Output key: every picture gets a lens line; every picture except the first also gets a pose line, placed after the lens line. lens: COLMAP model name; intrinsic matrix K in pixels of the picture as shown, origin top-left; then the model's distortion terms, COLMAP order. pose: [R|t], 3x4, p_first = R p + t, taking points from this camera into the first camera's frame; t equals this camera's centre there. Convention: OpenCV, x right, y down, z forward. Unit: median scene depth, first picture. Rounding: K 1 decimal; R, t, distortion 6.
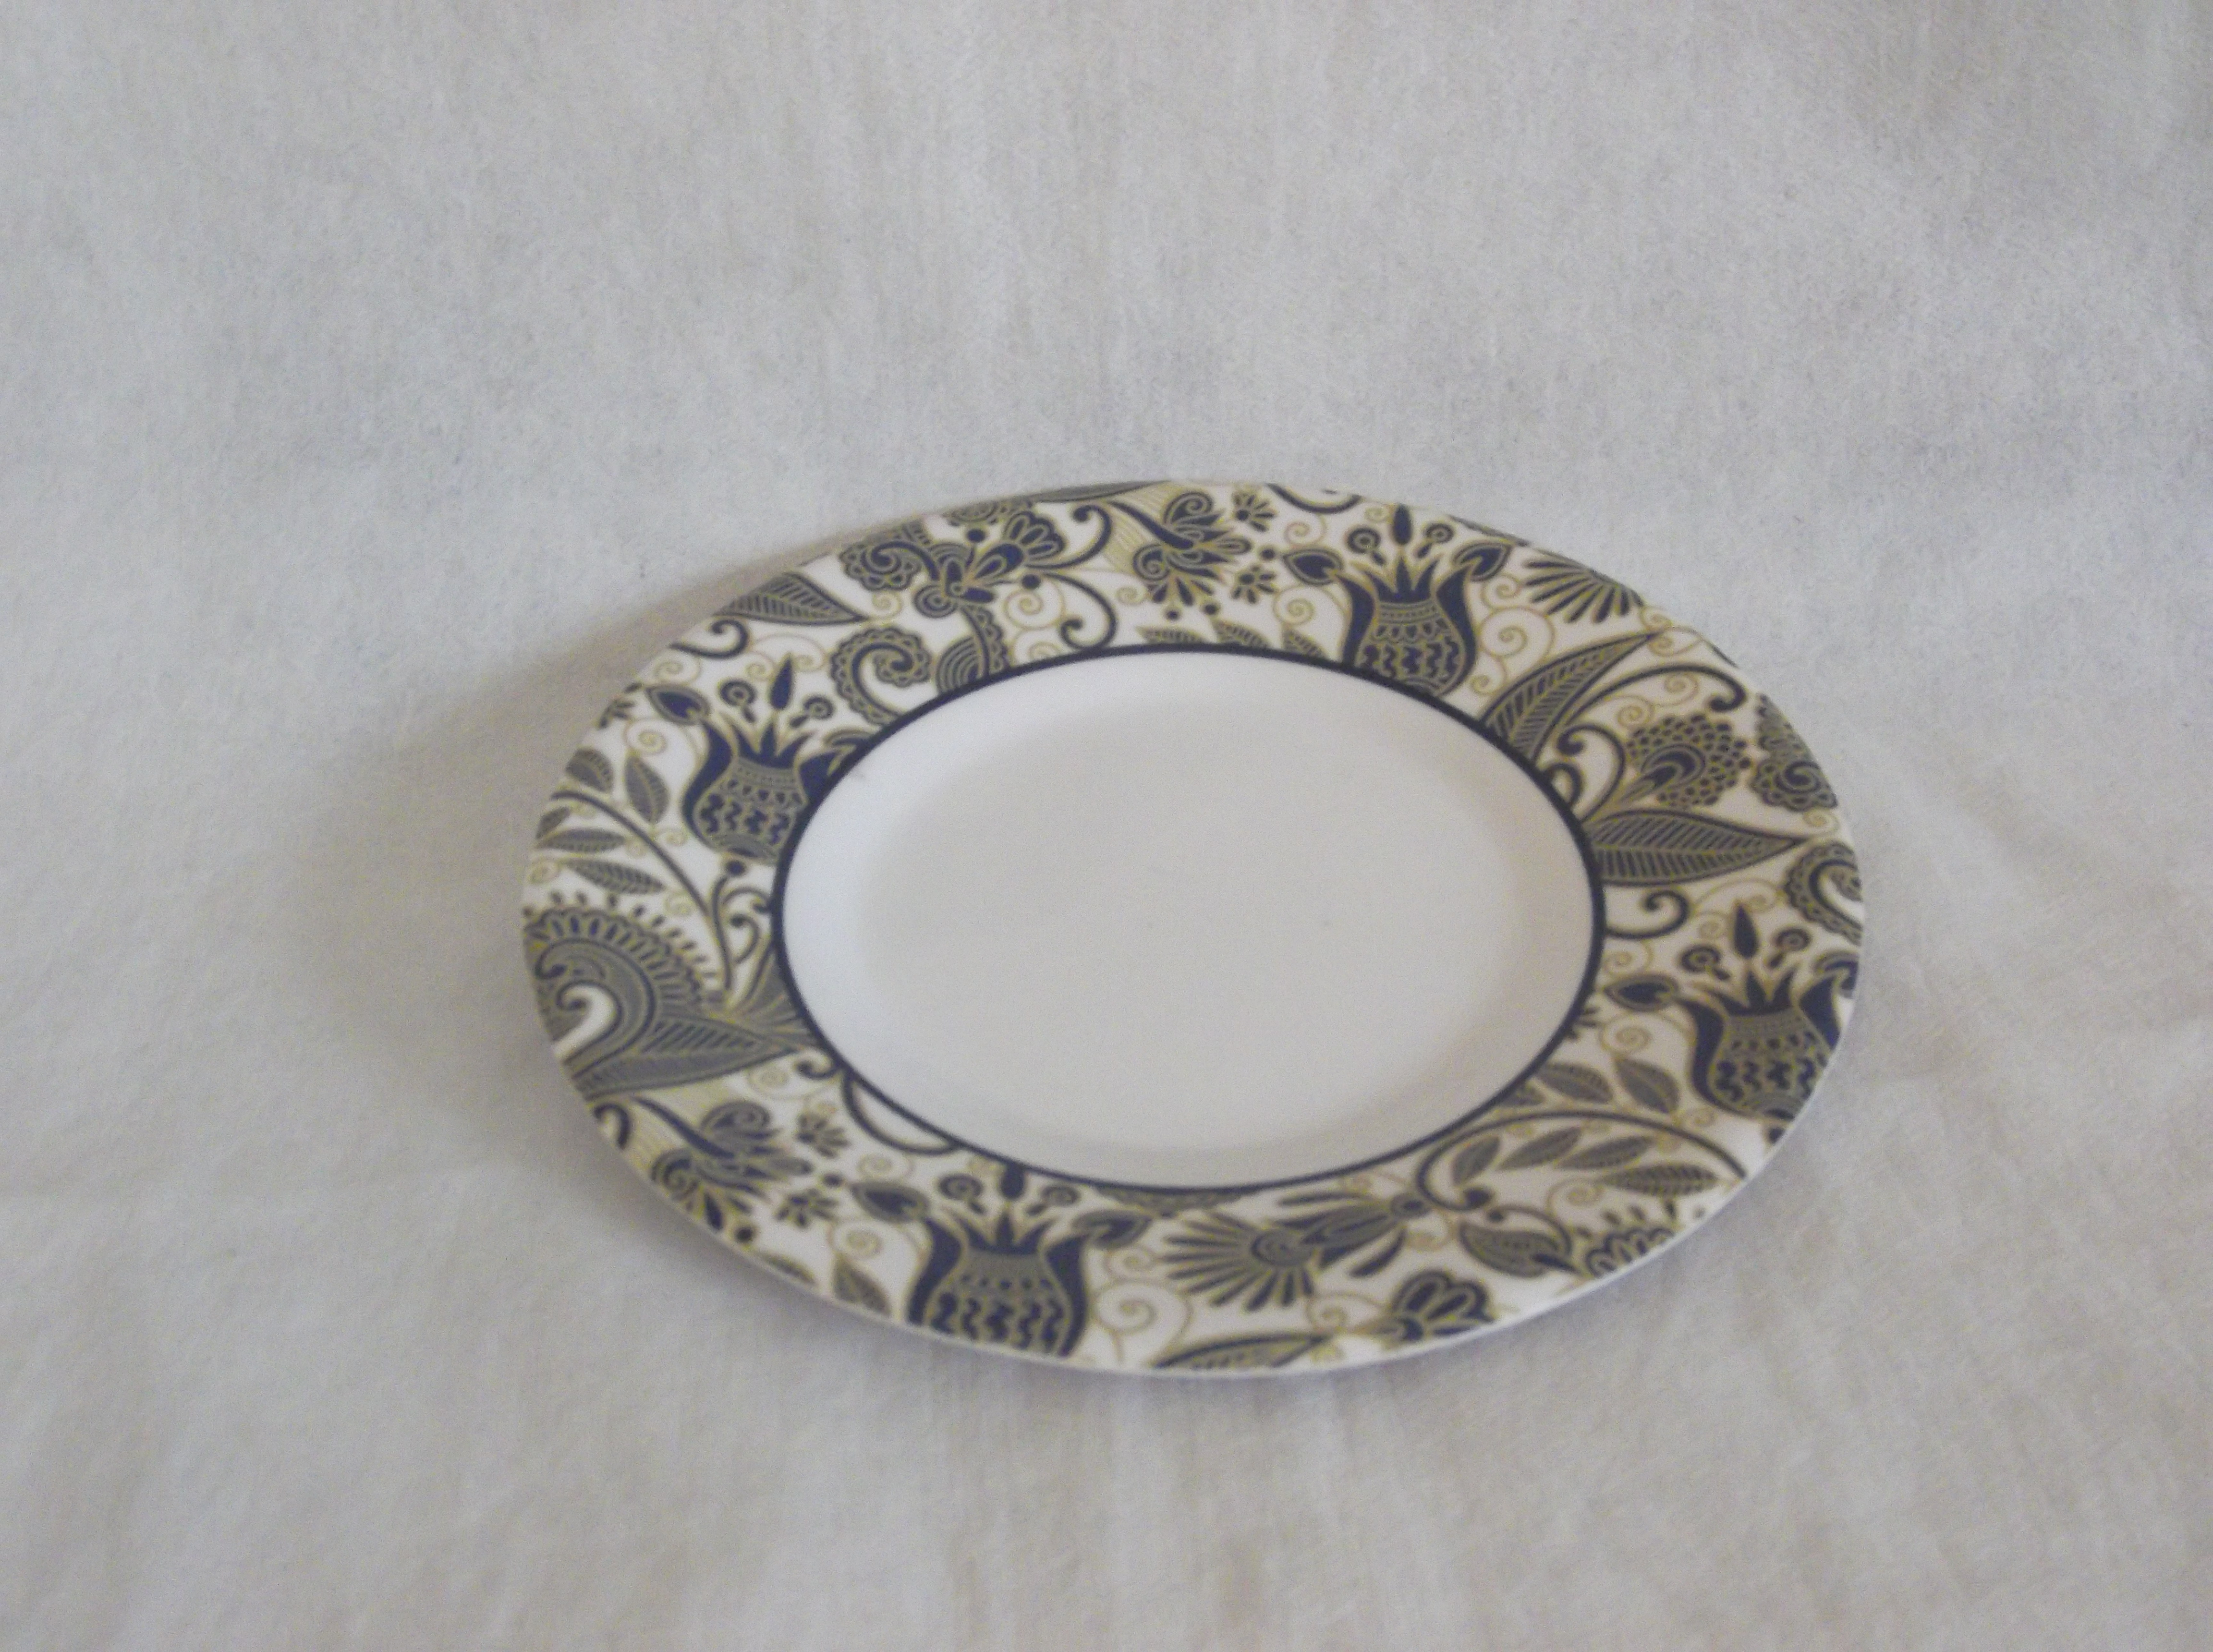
lens RADIAL K [[2568.5, 0, 1150.8], [0, 2568.5, 815.8], [0, 0, 1]] dist [0.022828, 0.000000]
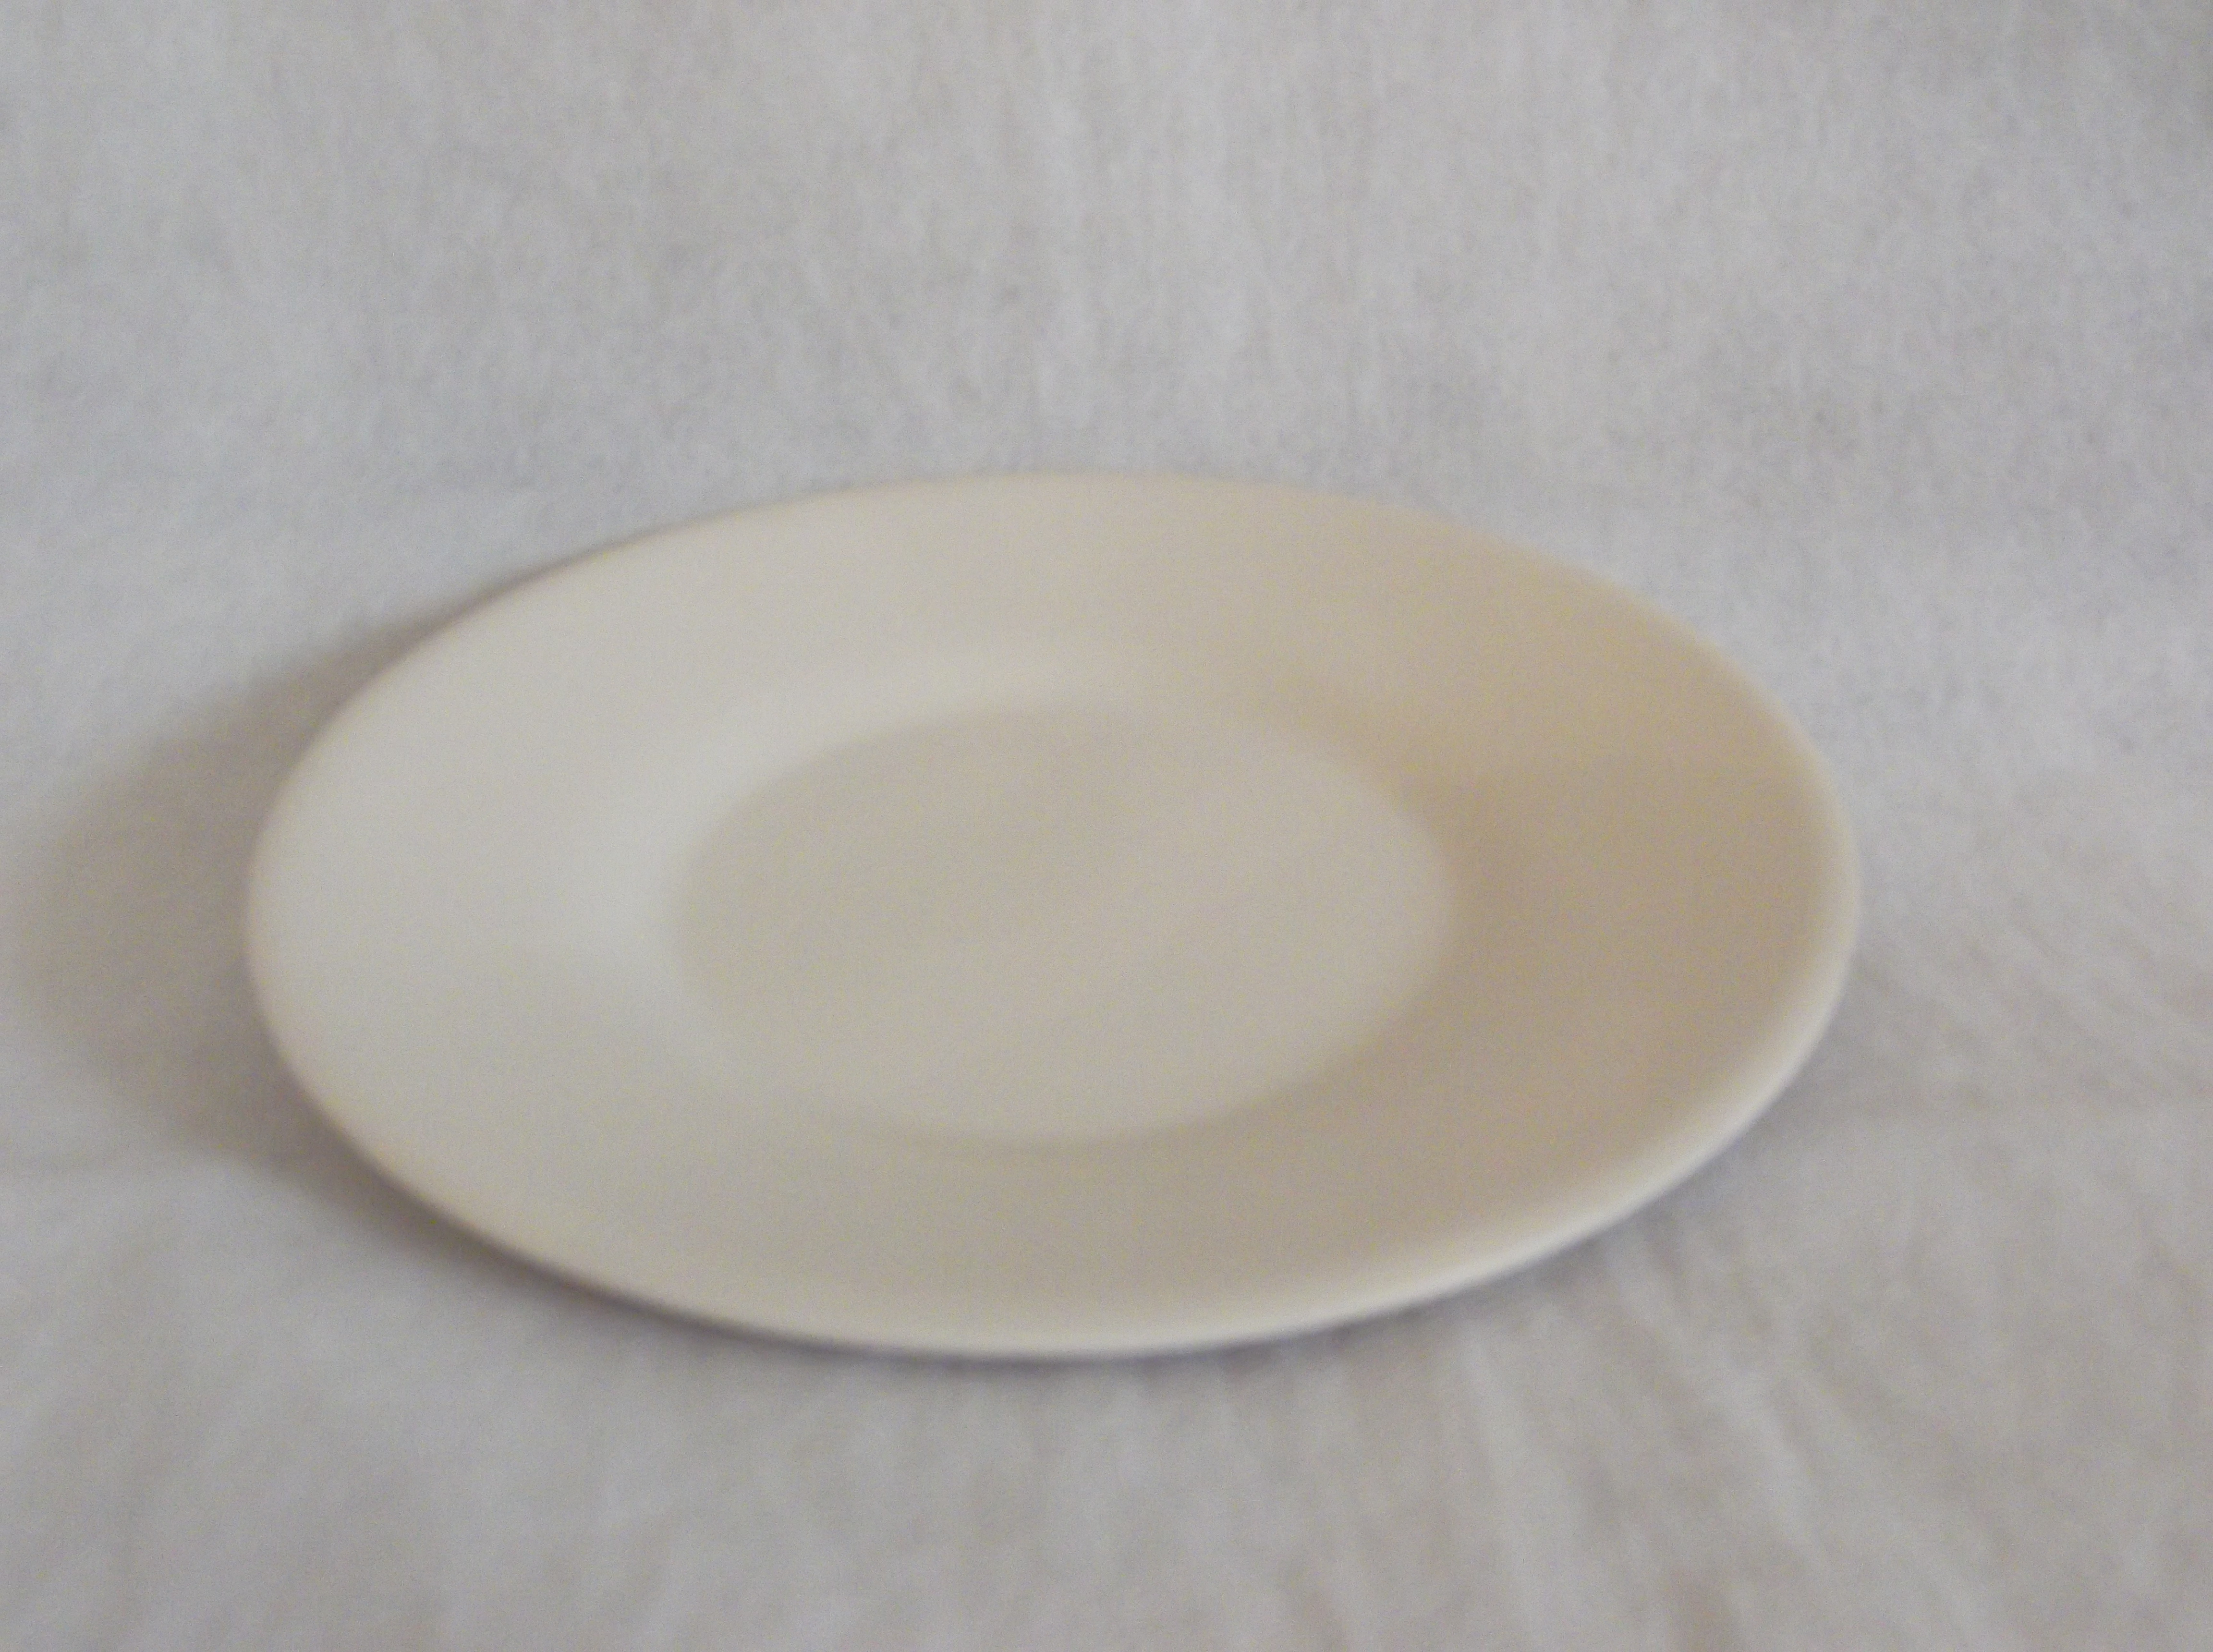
lens RADIAL K [[2568.5, 0, 1164.9], [0, 2568.5, 821.7], [0, 0, 1]] dist [0.022828, 0.000000]
pose [[0.999604, 0.001884, -0.028080, -0.057957], [-0.007169, 0.981888, -0.189325, 0.136236], [0.027215, 0.189451, 0.981513, 0.164599]]
